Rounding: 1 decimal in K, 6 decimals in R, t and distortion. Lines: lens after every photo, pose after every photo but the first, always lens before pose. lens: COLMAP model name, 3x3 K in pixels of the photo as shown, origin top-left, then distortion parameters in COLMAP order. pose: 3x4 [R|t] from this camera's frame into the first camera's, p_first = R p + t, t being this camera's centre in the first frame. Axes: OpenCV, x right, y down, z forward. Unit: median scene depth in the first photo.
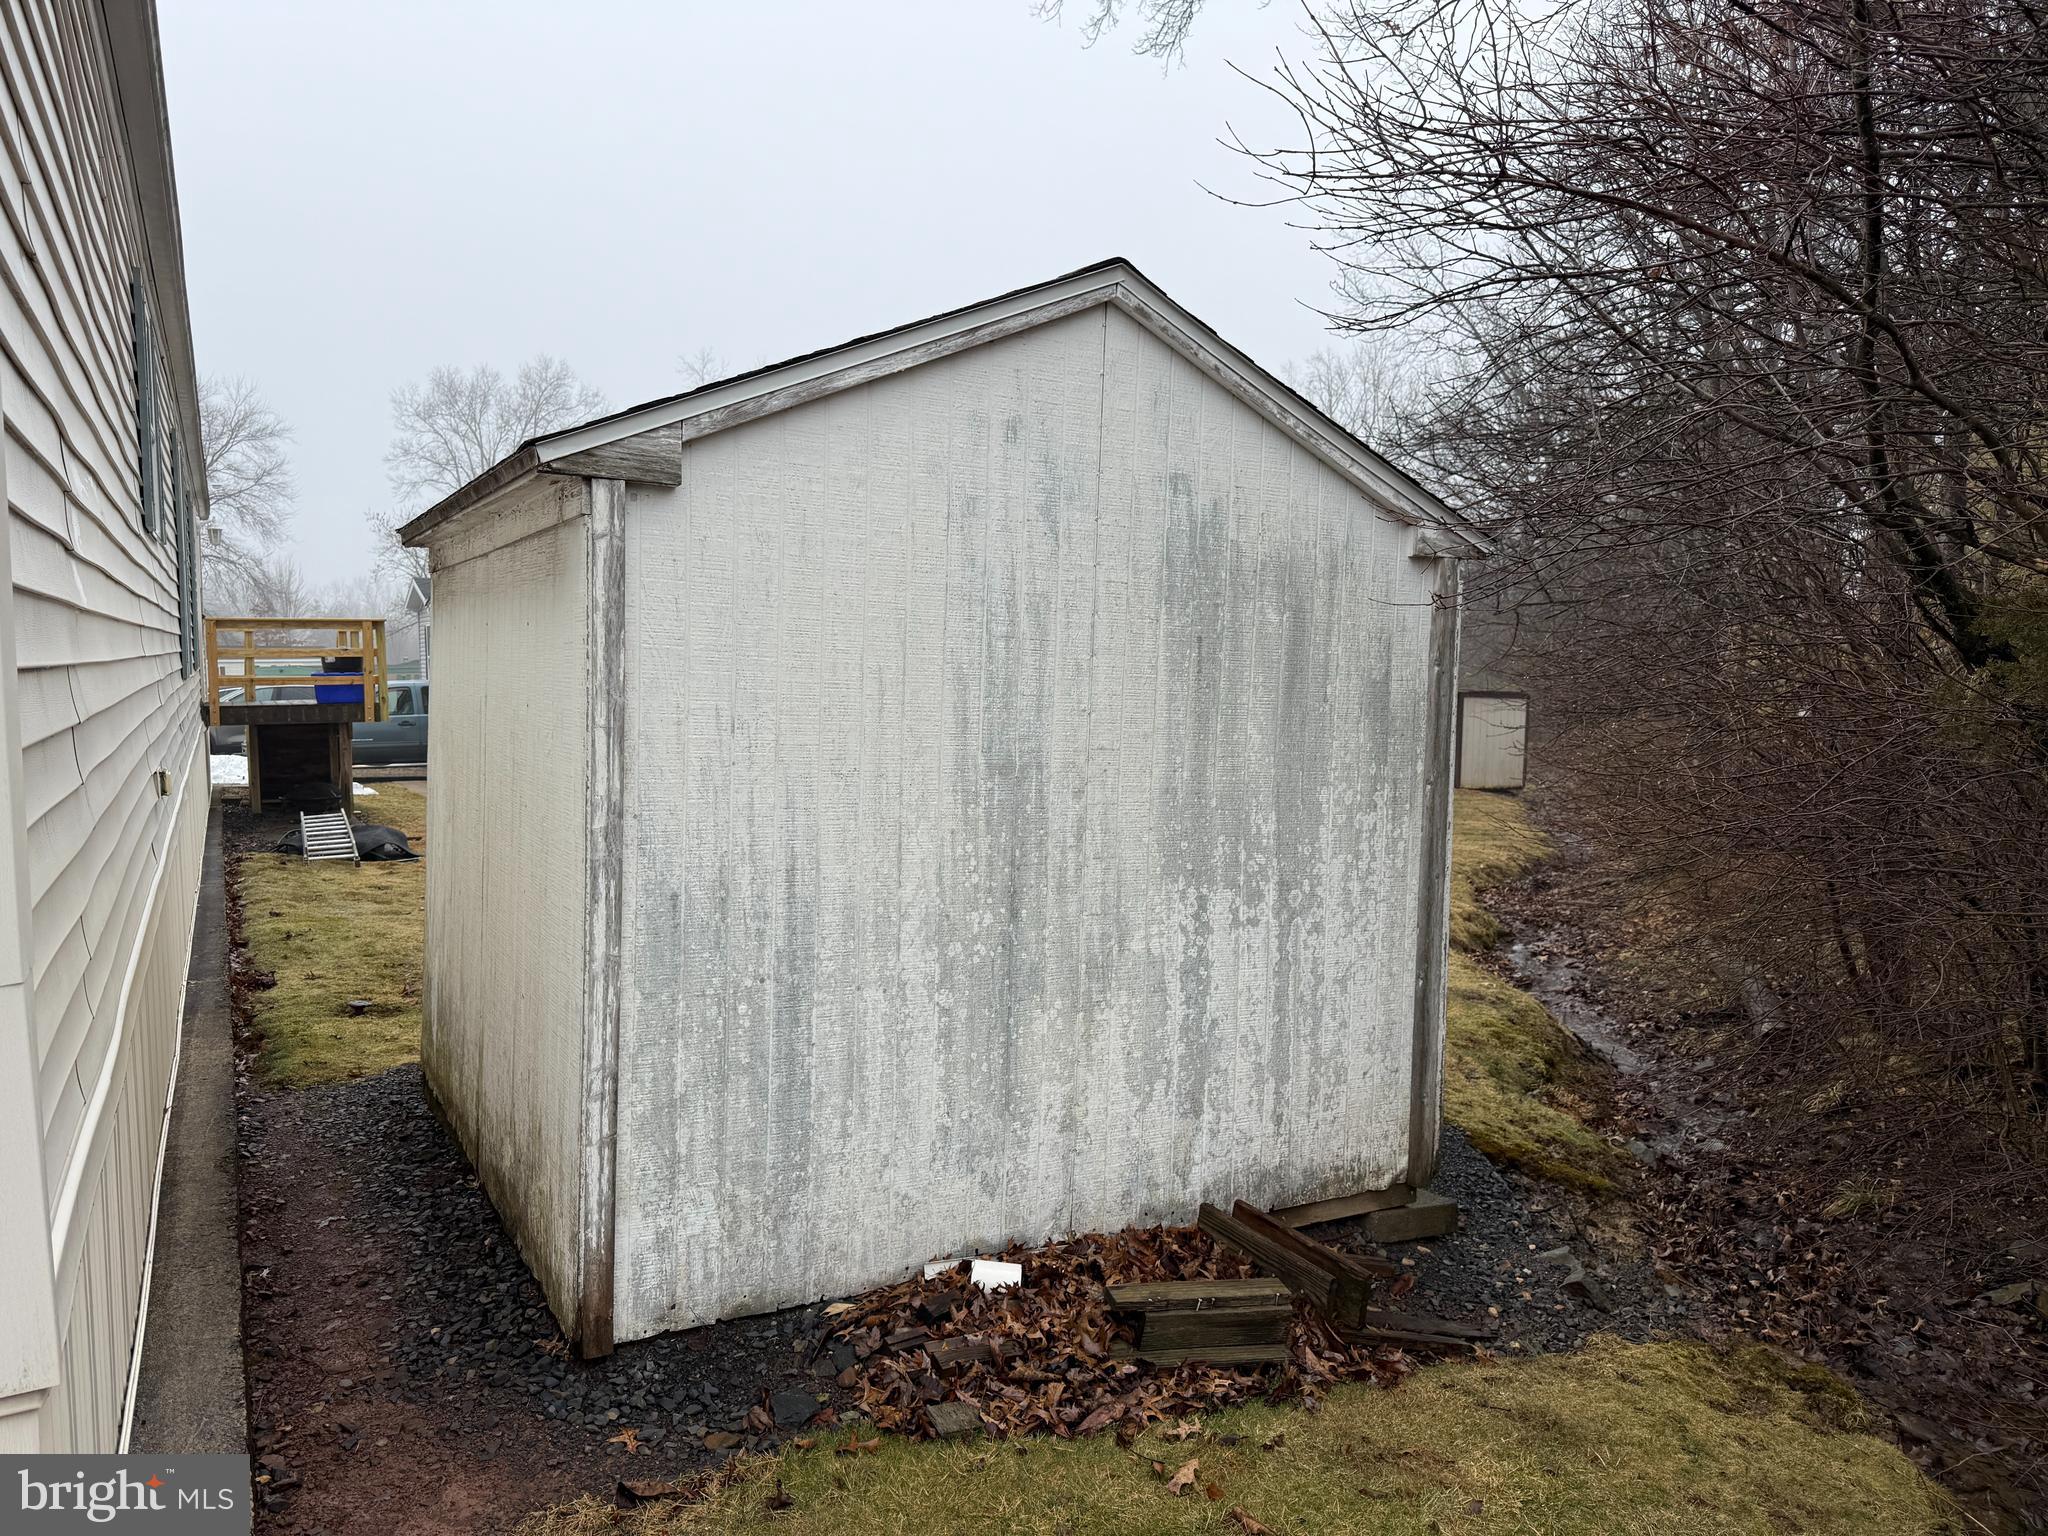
lens RADIAL K [[1424.1, 0, 1018.8], [0, 1424.1, 785.4], [0, 0, 1]] dist [0.194814, -0.307684]
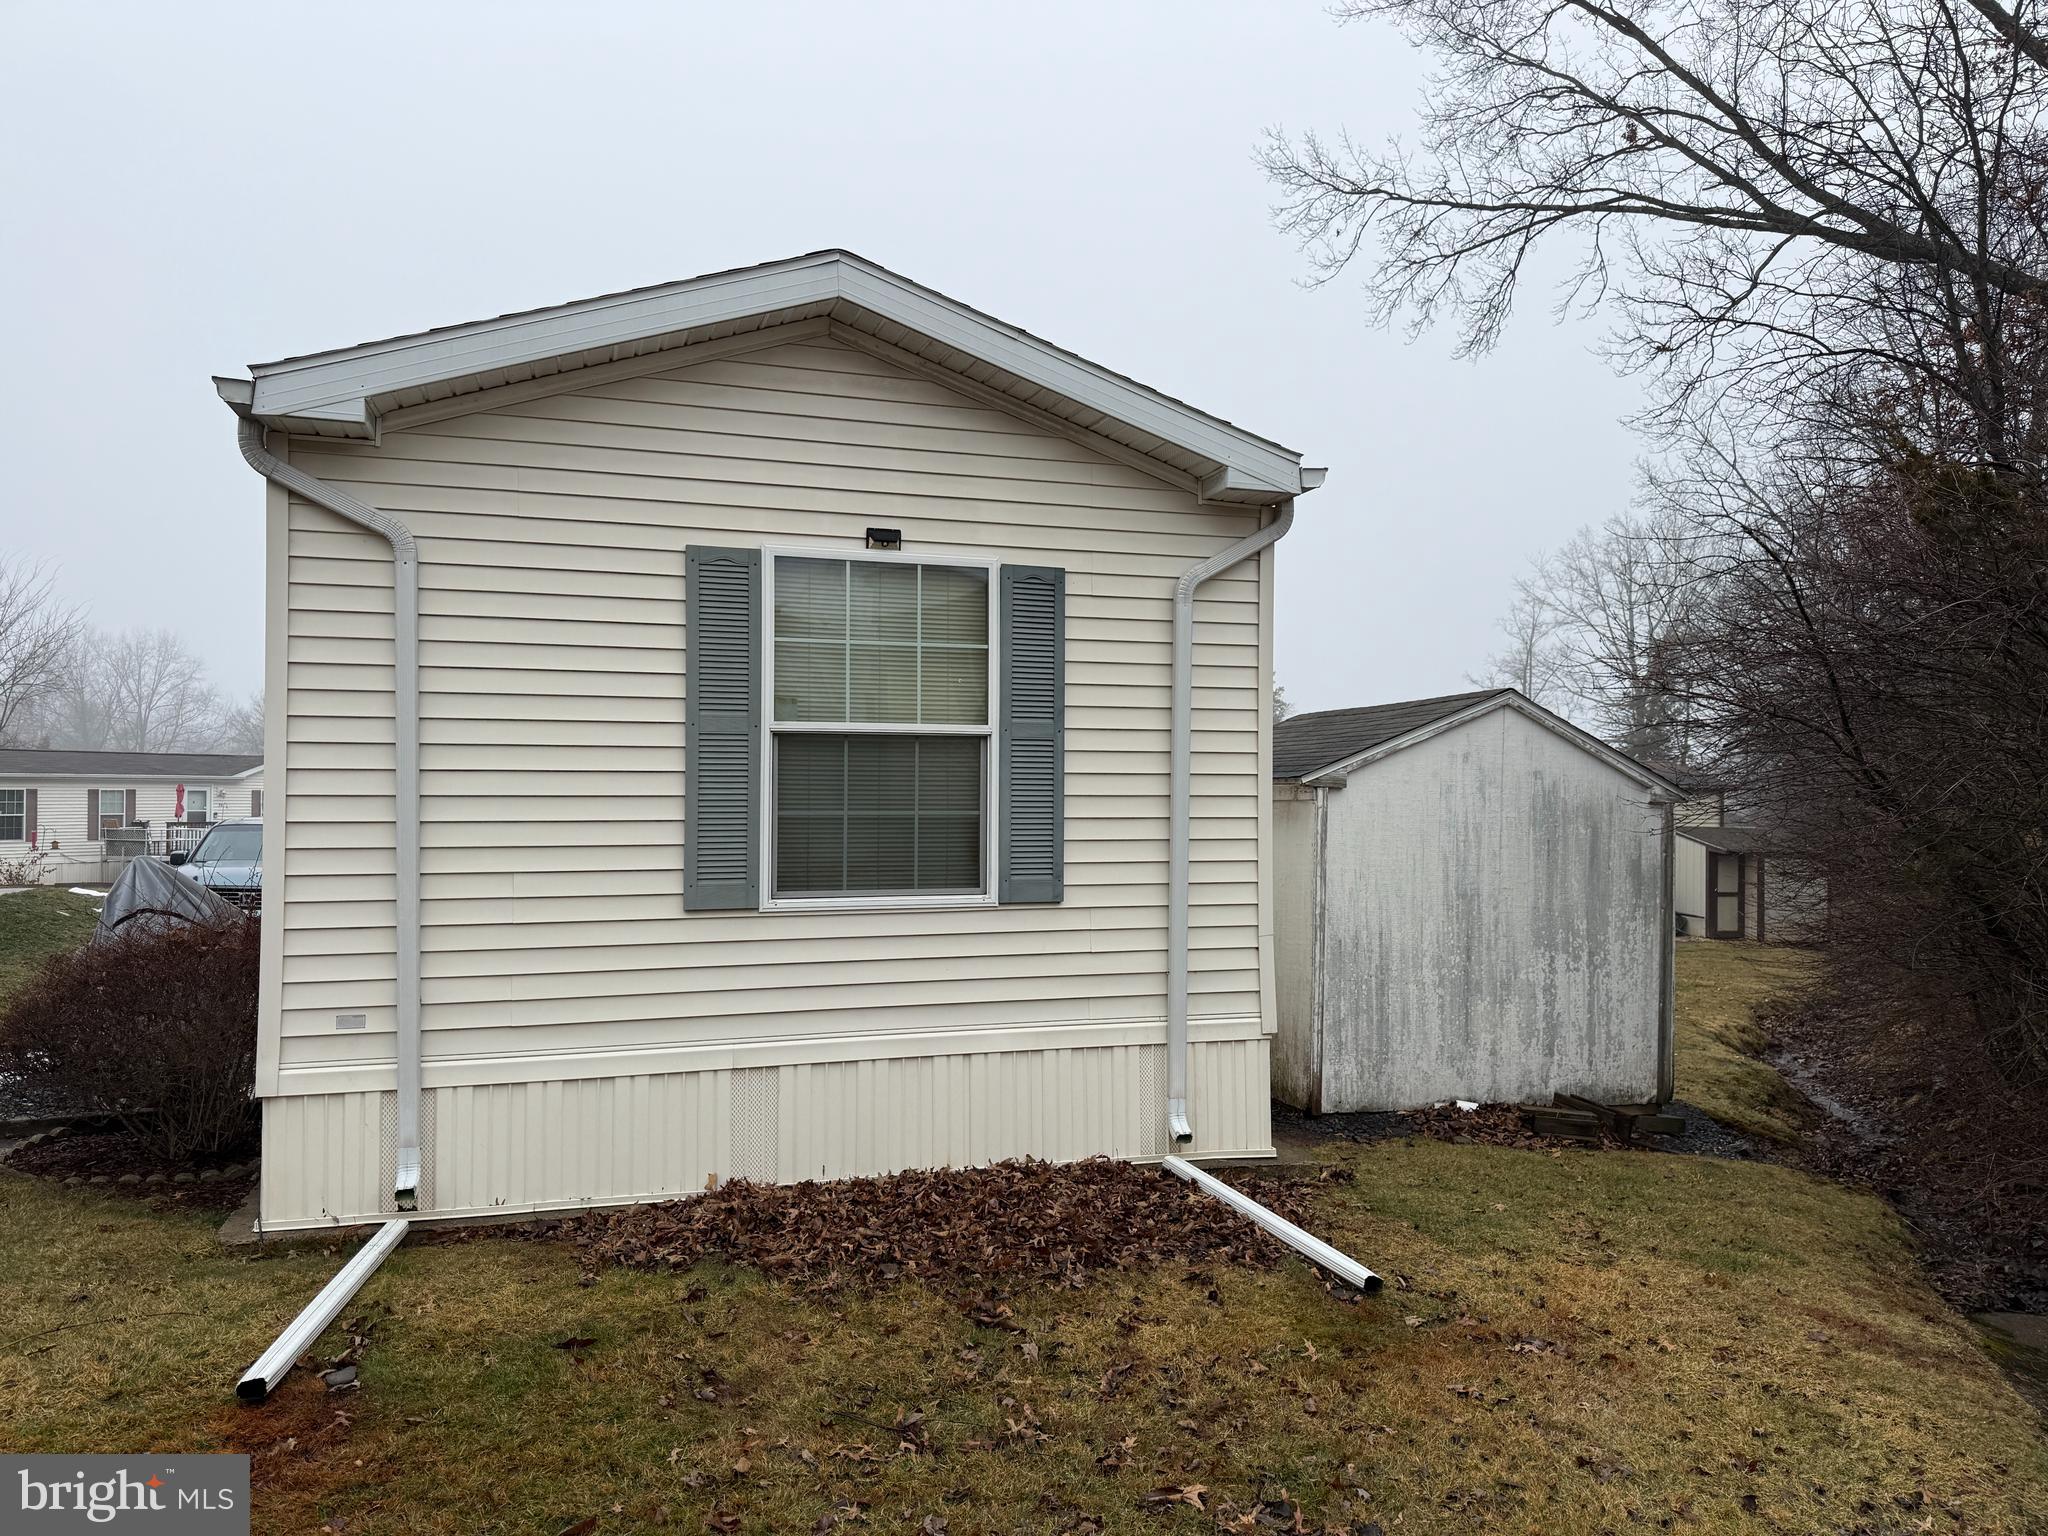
lens RADIAL K [[1437.2, 0, 1024.0], [0, 1437.2, 768.0], [0, 0, 1]] dist [0.122718, -0.163126]
pose [[0.982514, -0.000333, -0.186189, -0.262302], [-0.021012, 0.993412, -0.112657, 0.060560], [0.185000, 0.114599, 0.976034, -1.431986]]
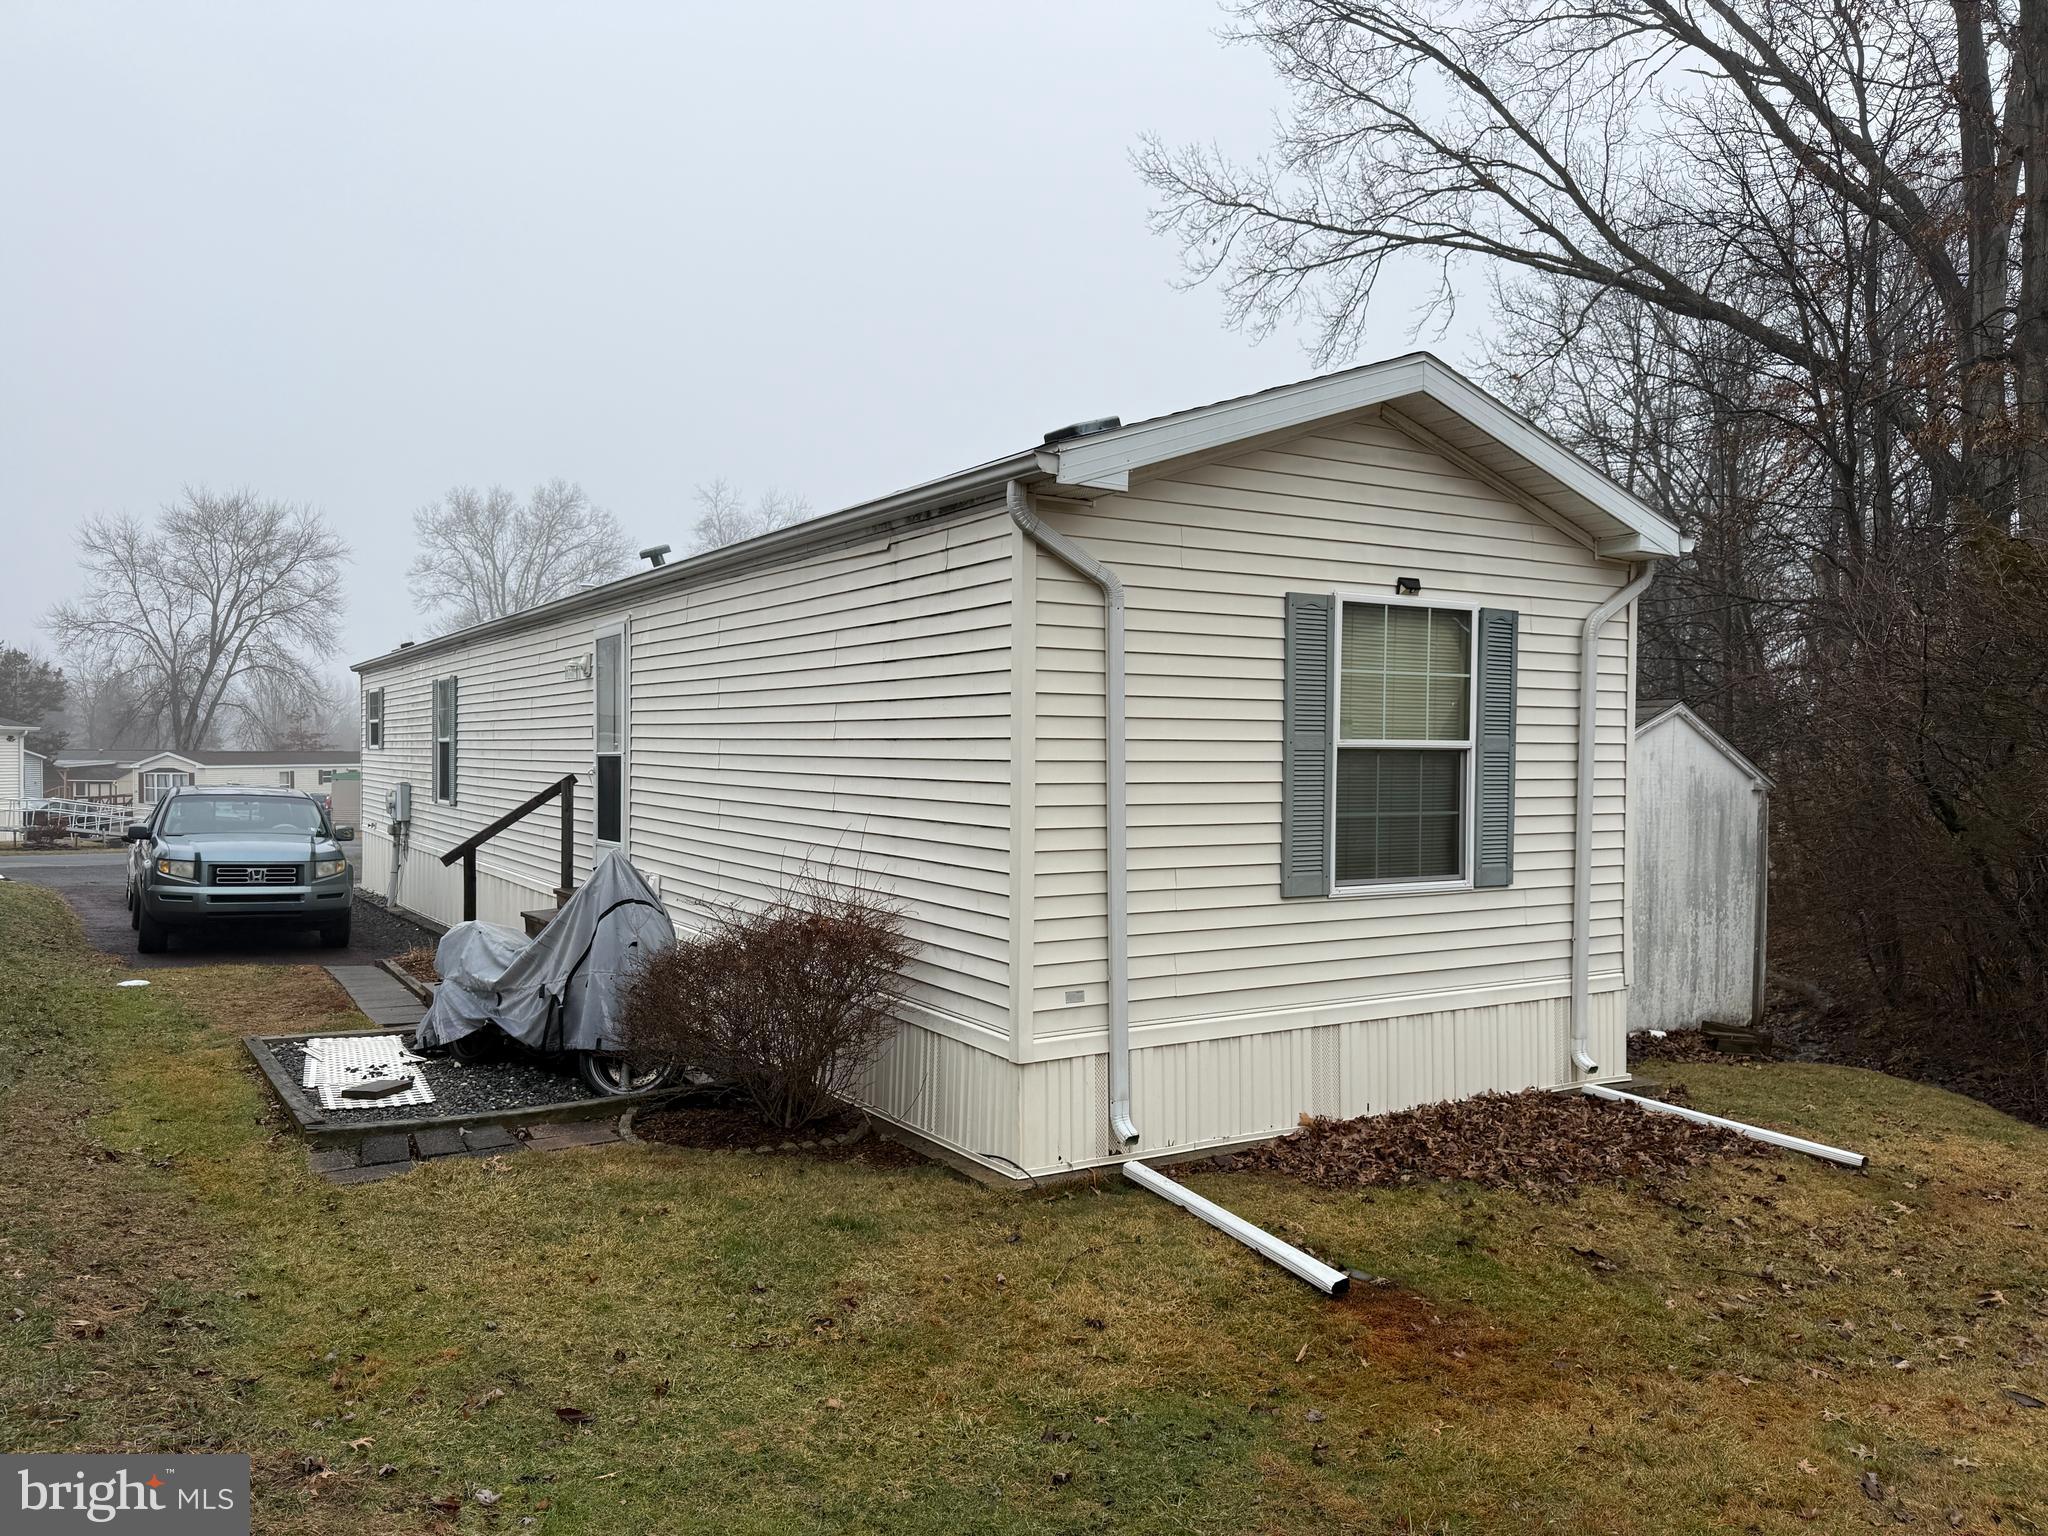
lens RADIAL K [[1444.1, 0, 1021.9], [0, 1444.1, 778.2], [0, 0, 1]] dist [0.061311, -0.079671]
pose [[0.998440, 0.006759, 0.055429, -1.374501], [-0.002658, 0.997275, -0.073731, 0.028513], [-0.055776, 0.073468, 0.995737, -1.818732]]
